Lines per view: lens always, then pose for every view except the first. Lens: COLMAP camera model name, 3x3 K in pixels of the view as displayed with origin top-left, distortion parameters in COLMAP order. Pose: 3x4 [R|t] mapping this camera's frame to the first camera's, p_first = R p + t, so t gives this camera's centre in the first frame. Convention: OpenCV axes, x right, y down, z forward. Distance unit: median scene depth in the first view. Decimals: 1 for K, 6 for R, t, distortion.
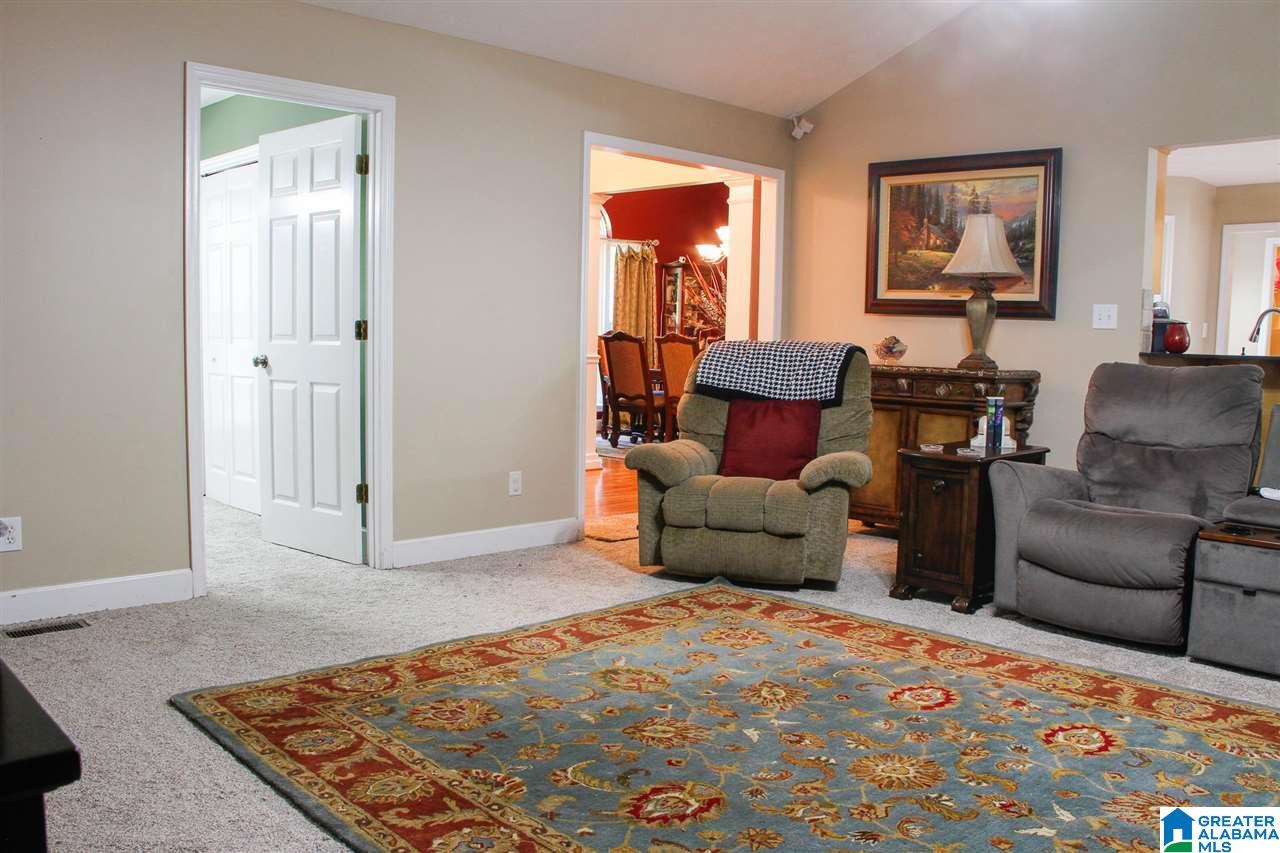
lens RADIAL K [[1083.4, 0, 638.1], [0, 1083.4, 448.0], [0, 0, 1]] dist [-0.184258, 0.156691]
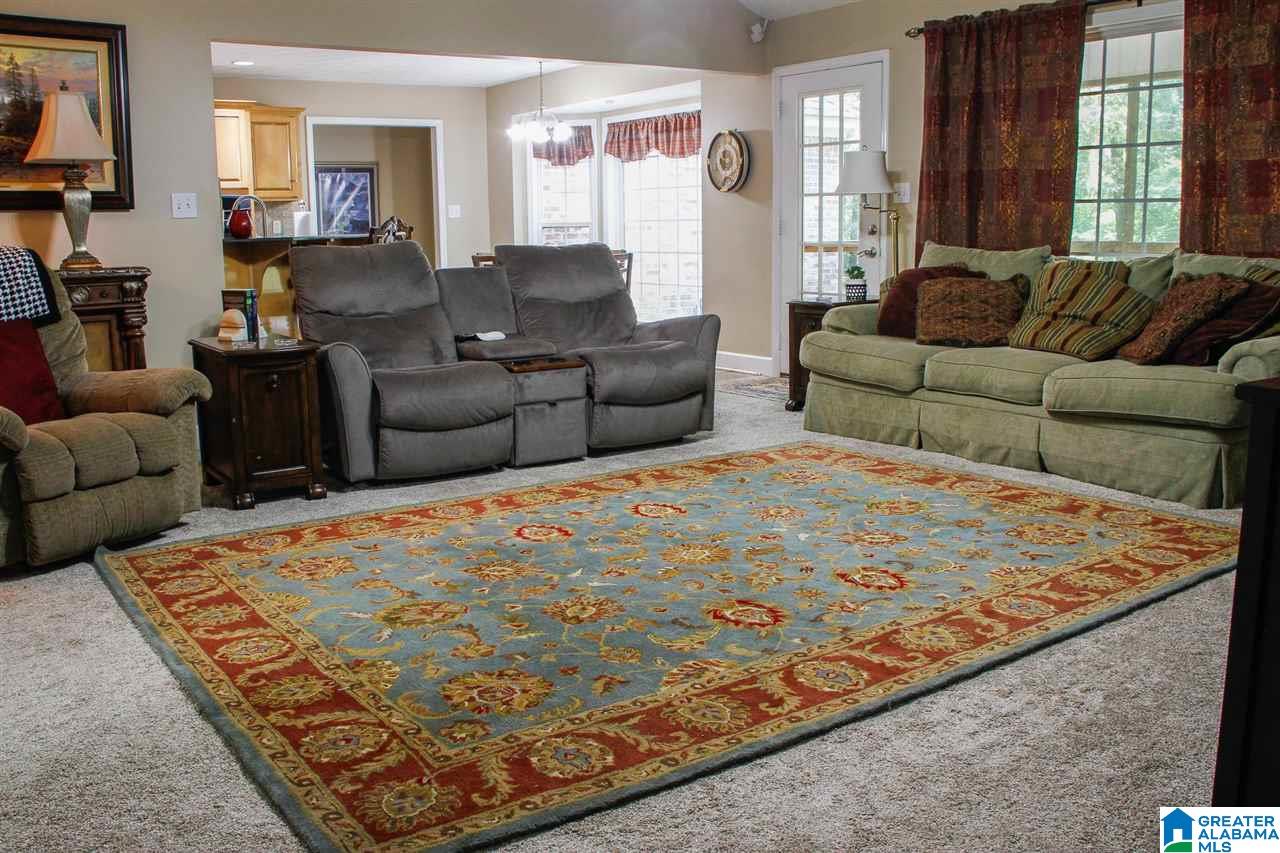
lens RADIAL K [[1083.4, 0, 638.1], [0, 1083.4, 448.0], [0, 0, 1]] dist [-0.184258, 0.156691]
pose [[0.145588, -0.213125, 0.966117, -0.865084], [0.115587, 0.973498, 0.197335, -0.086384], [-0.982570, 0.082941, 0.166365, 0.672710]]
